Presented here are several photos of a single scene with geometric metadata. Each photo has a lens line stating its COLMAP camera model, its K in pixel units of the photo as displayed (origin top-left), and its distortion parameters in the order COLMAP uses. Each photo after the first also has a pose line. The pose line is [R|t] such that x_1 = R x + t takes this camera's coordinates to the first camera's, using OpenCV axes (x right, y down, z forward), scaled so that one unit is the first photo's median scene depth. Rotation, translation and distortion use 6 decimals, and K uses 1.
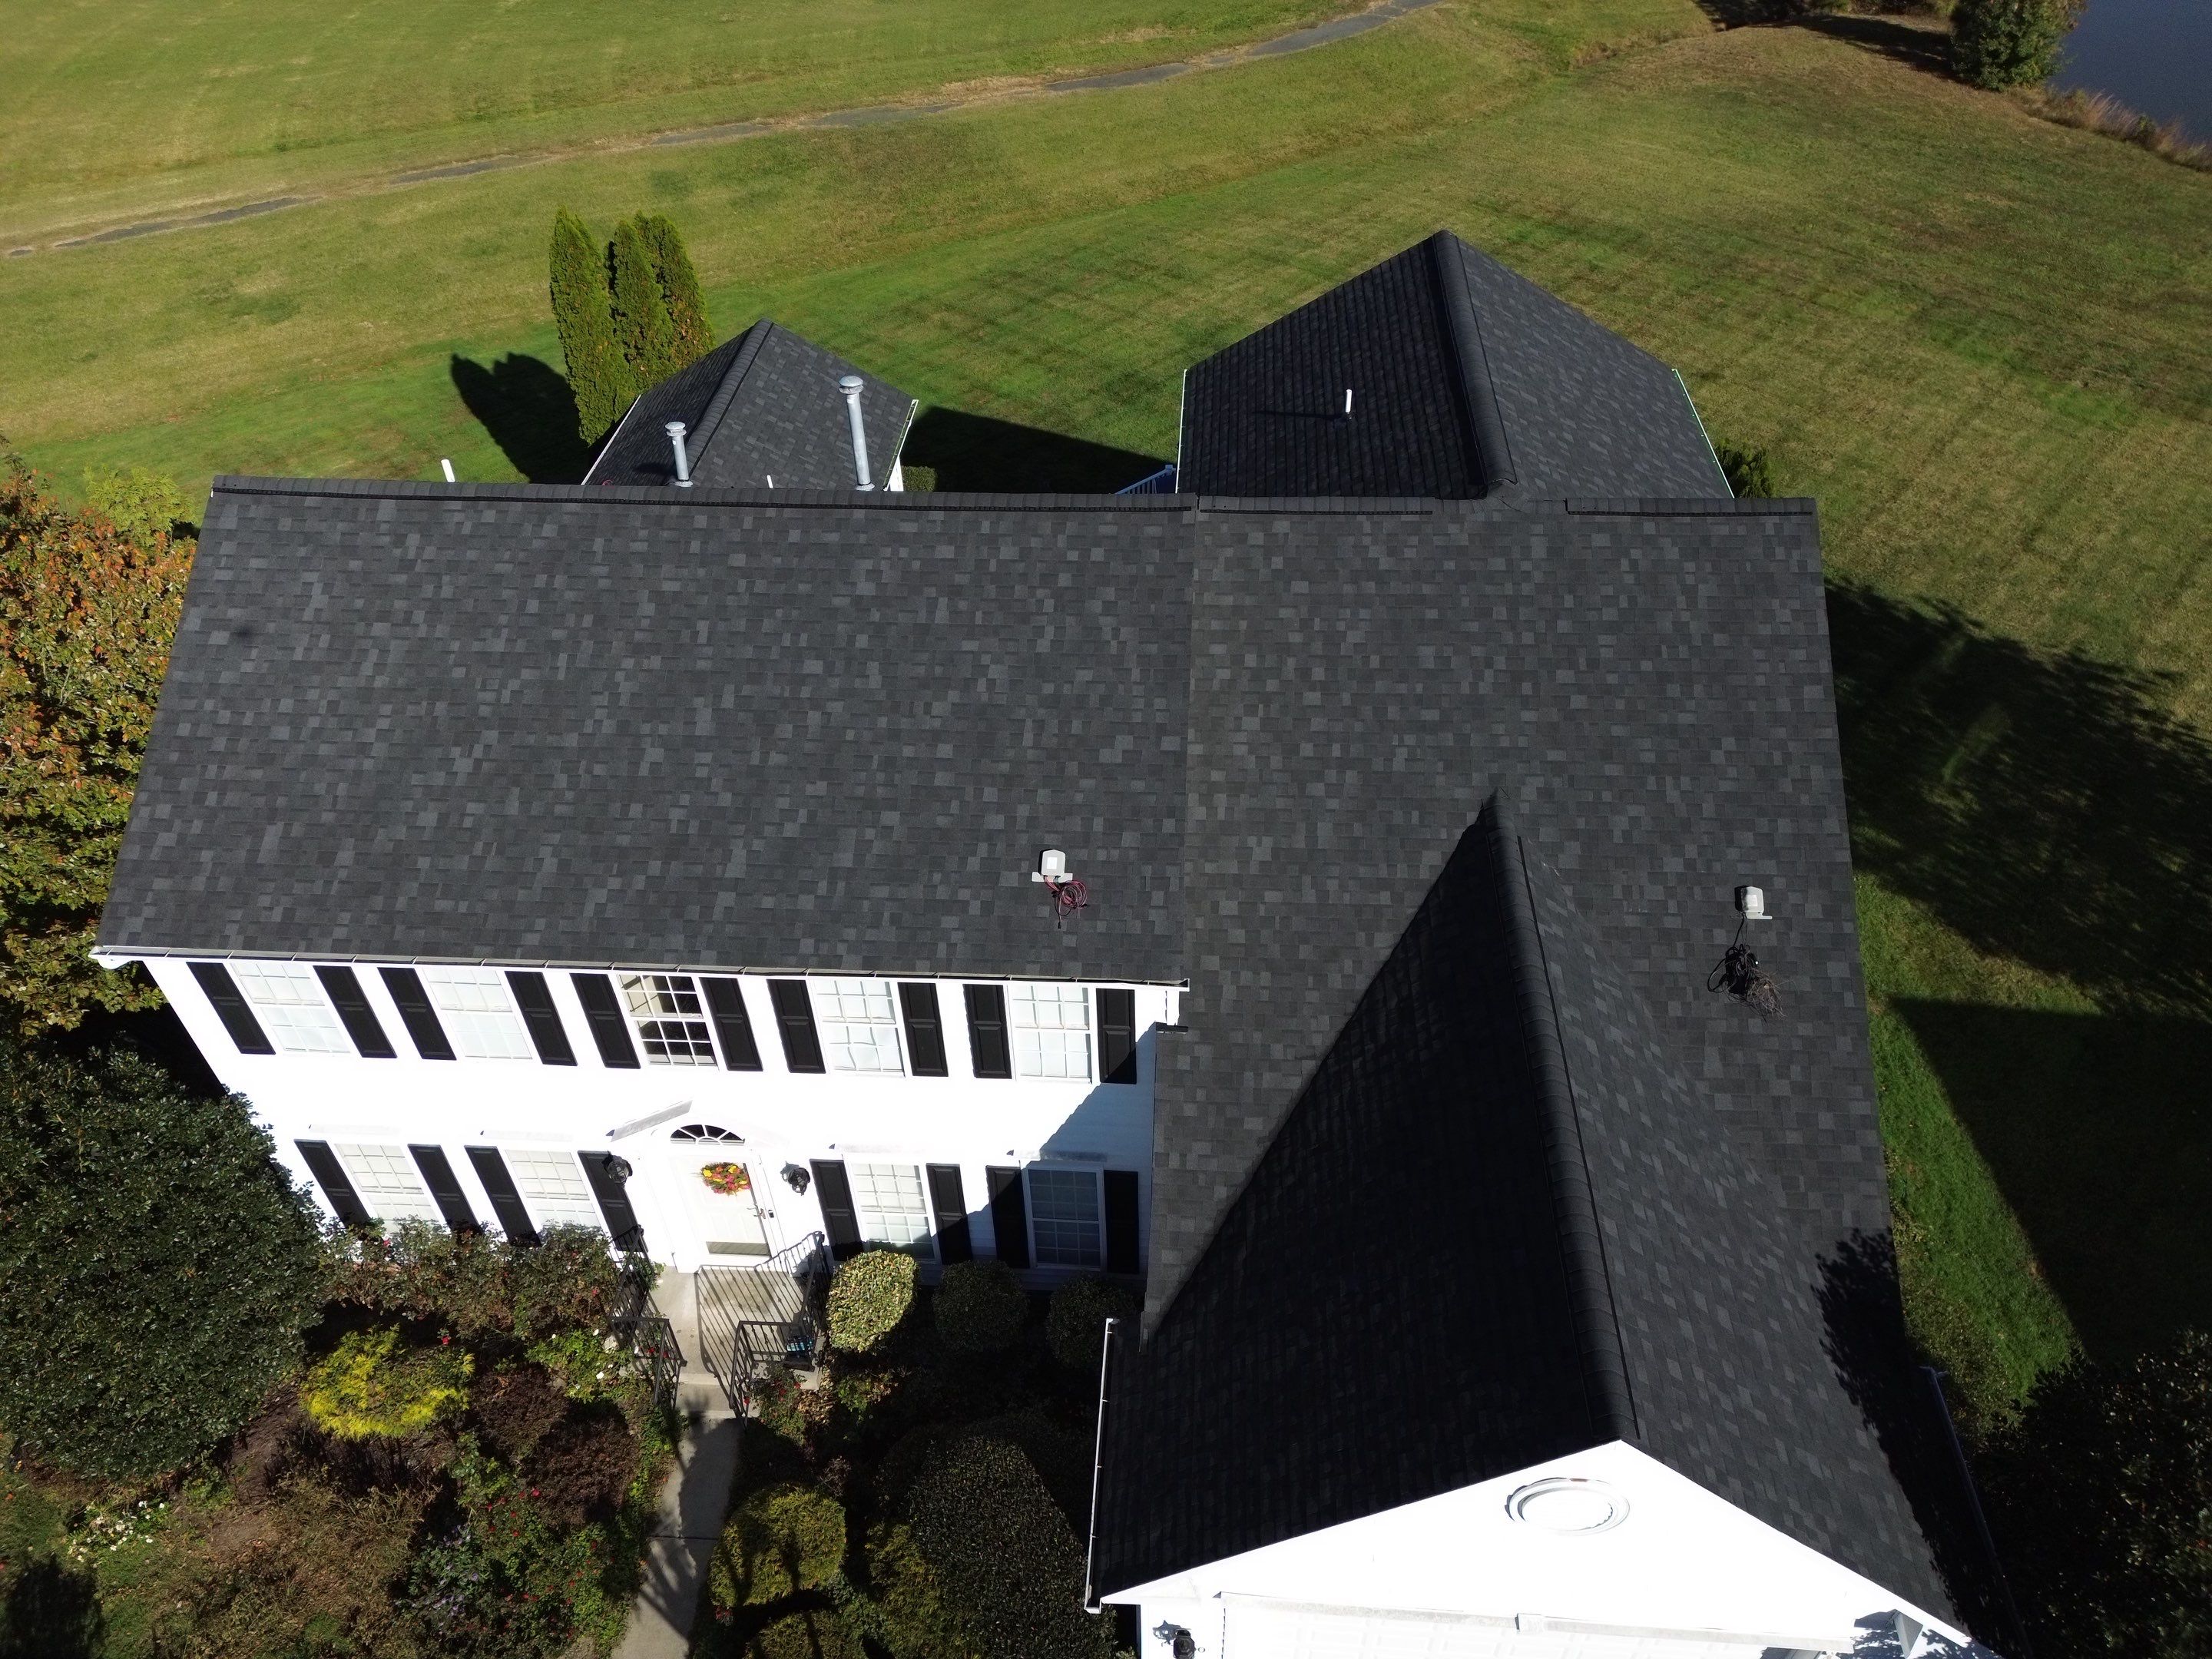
lens RADIAL K [[1551.6, 0, 1104.8], [0, 1551.6, 824.6], [0, 0, 1]] dist [0.075219, -0.066696]
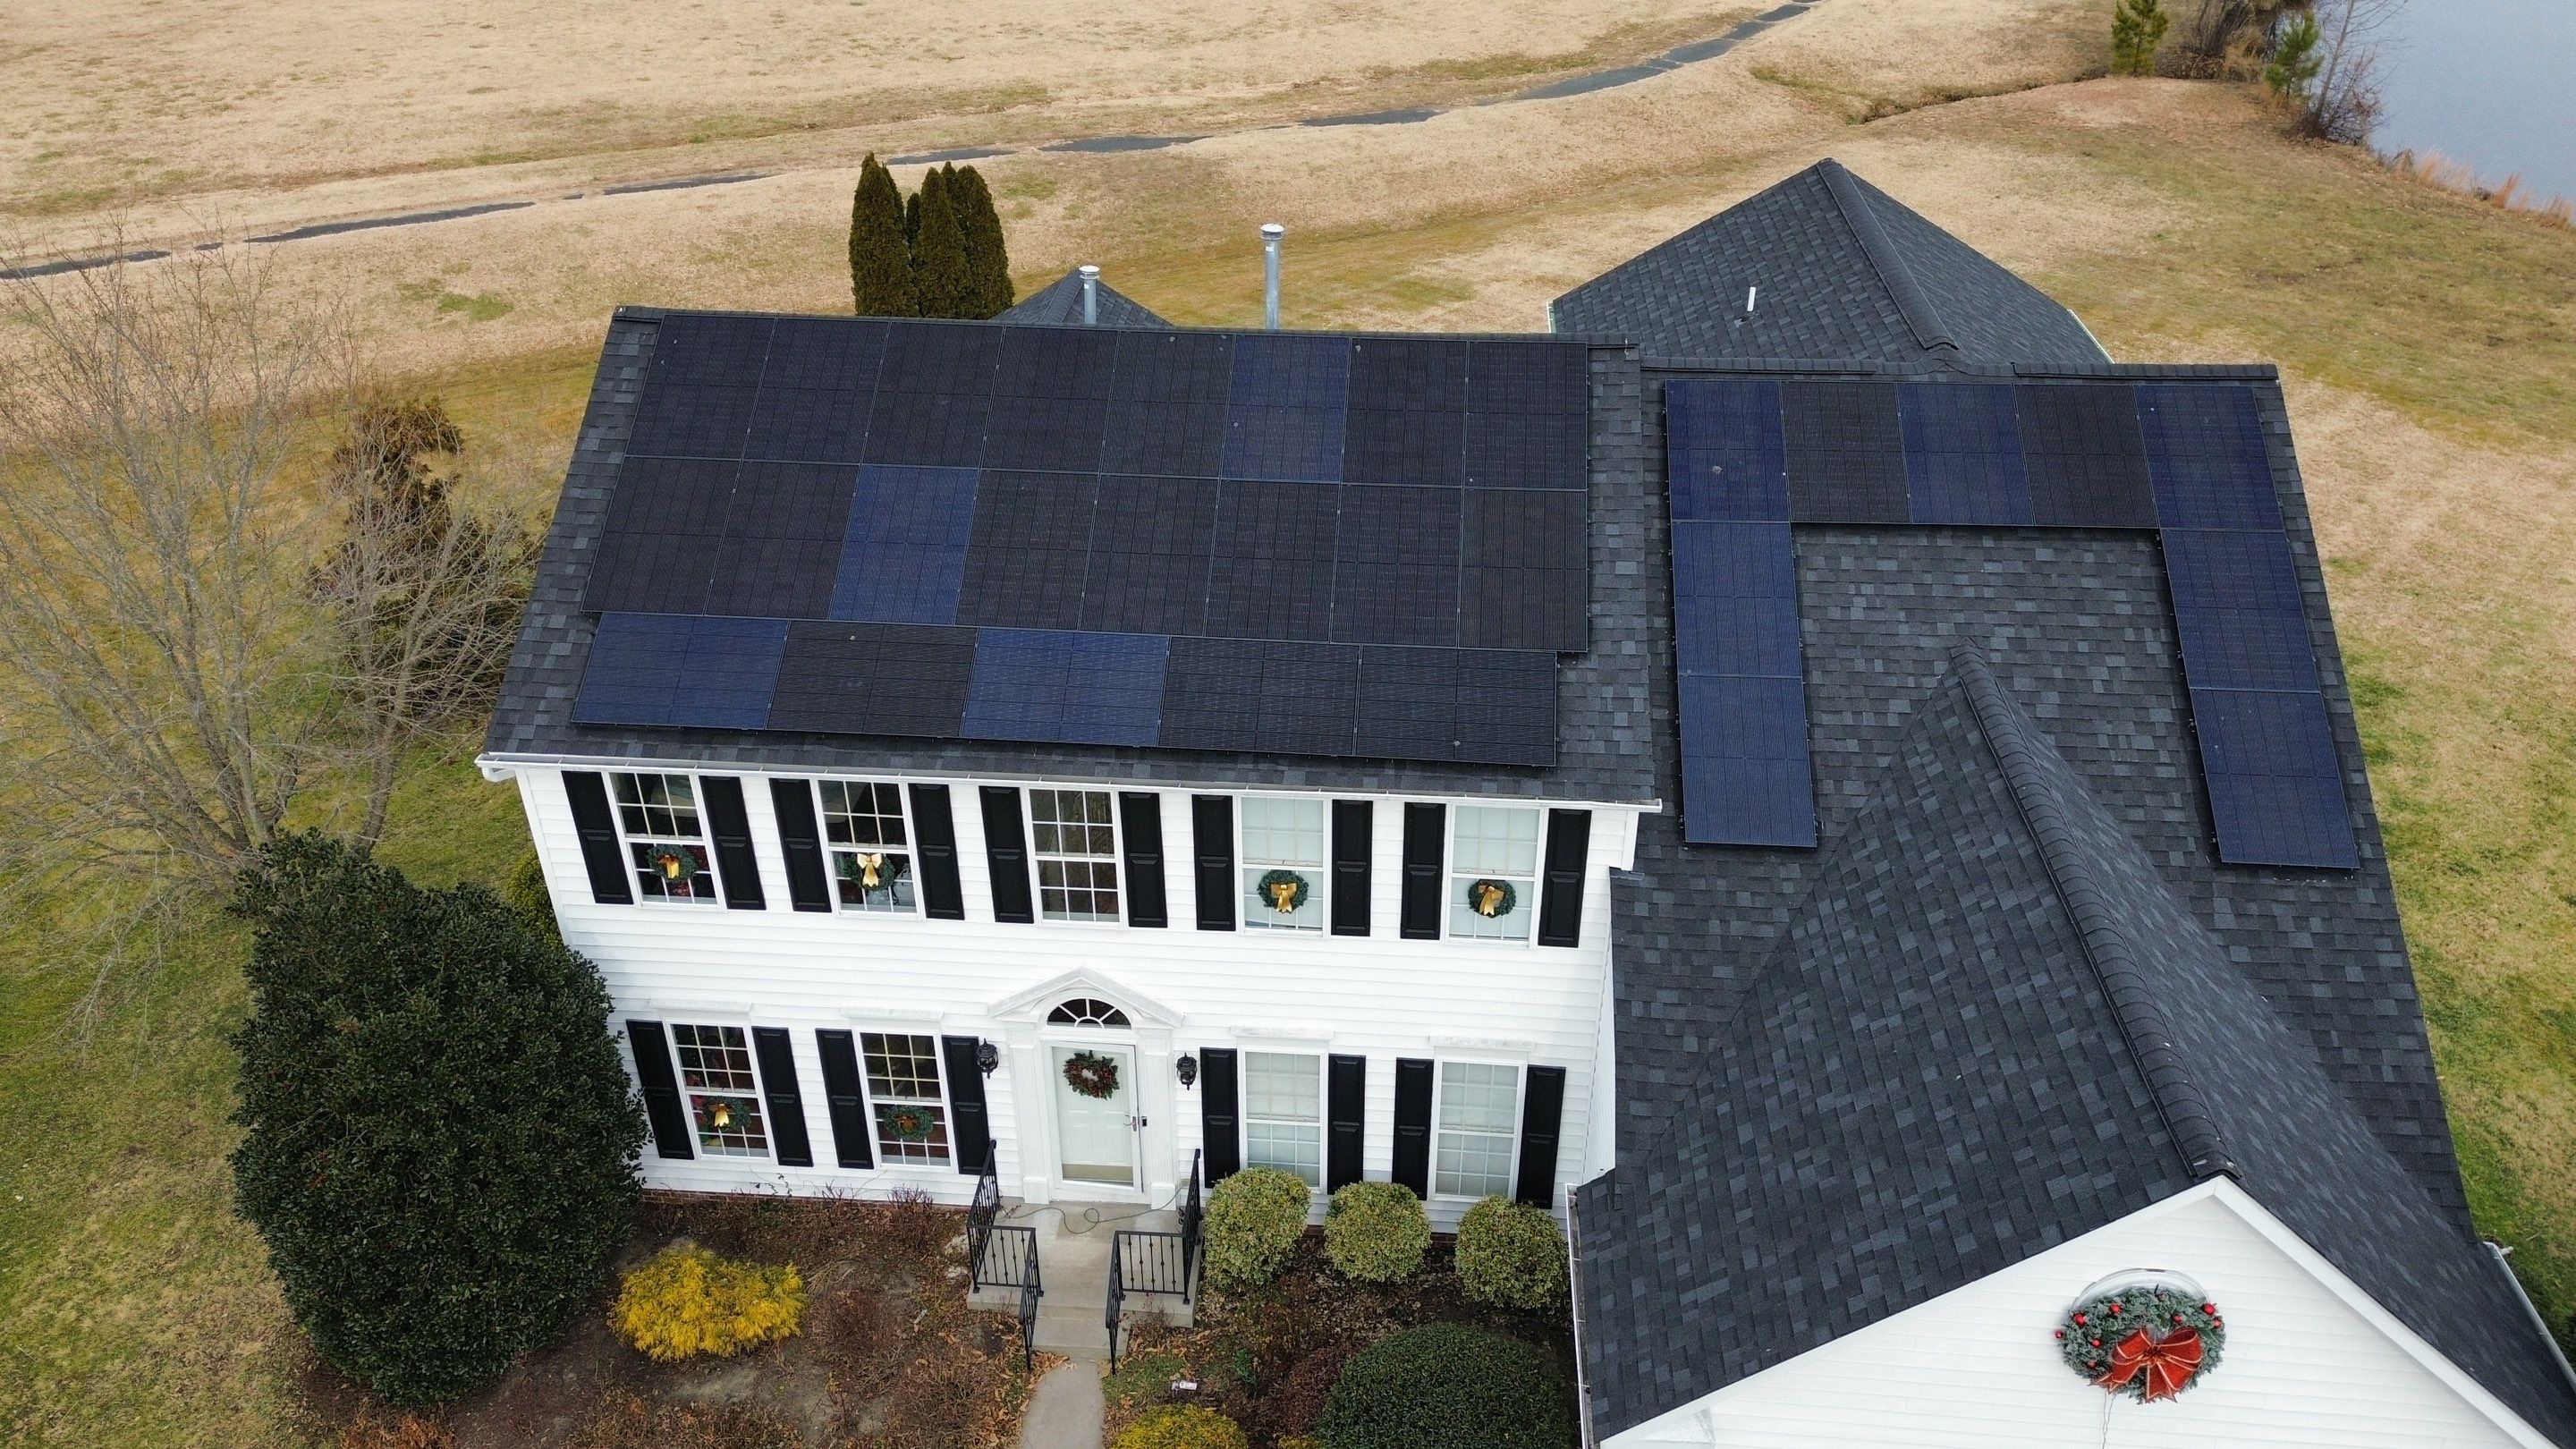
lens RADIAL K [[1819.6, 0, 1287.6], [0, 1819.6, 721.9], [0, 0, 1]] dist [0.078699, -0.081873]
pose [[0.999719, 0.023221, 0.004714, -0.158562], [-0.022165, 0.986808, -0.160373, 0.211569], [-0.008376, 0.160224, 0.987045, -0.078290]]
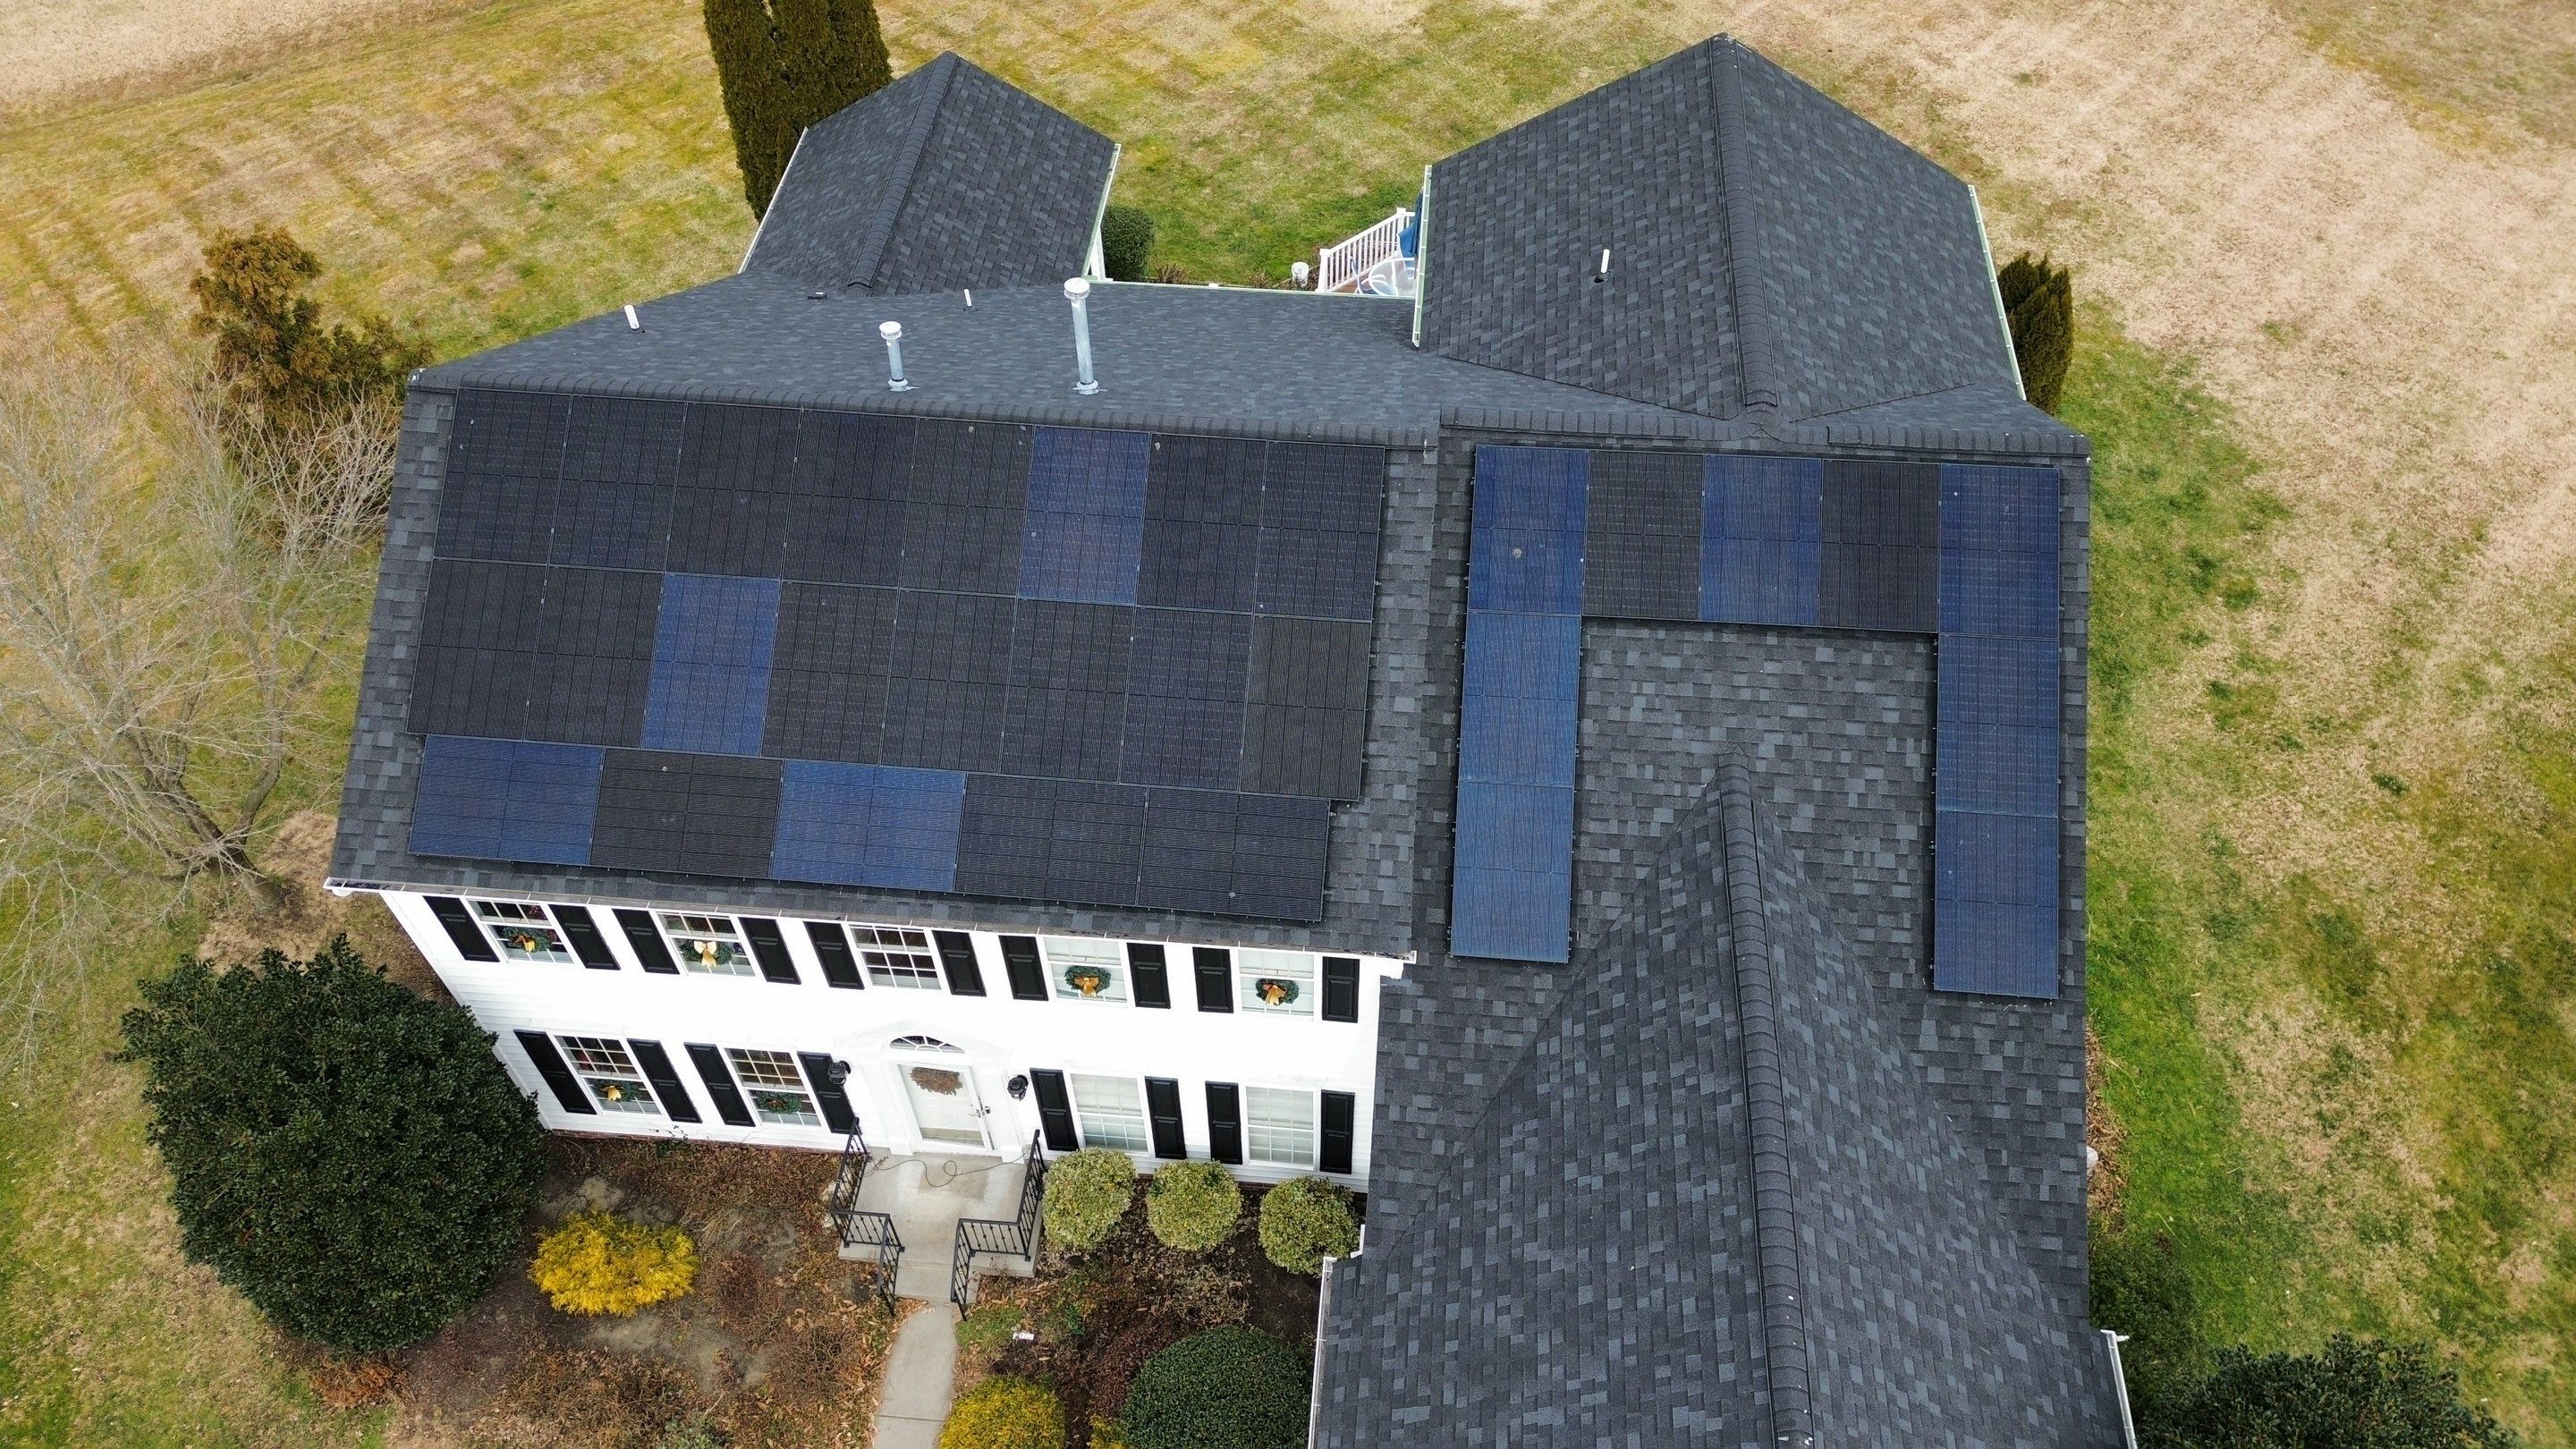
lens RADIAL K [[1819.6, 0, 1285.9], [0, 1819.6, 722.4], [0, 0, 1]] dist [0.078699, -0.081873]
pose [[0.999660, 0.026002, -0.001675, -0.029062], [-0.025421, 0.987392, 0.156238, -0.208443], [0.005716, -0.156142, 0.987718, -0.135011]]
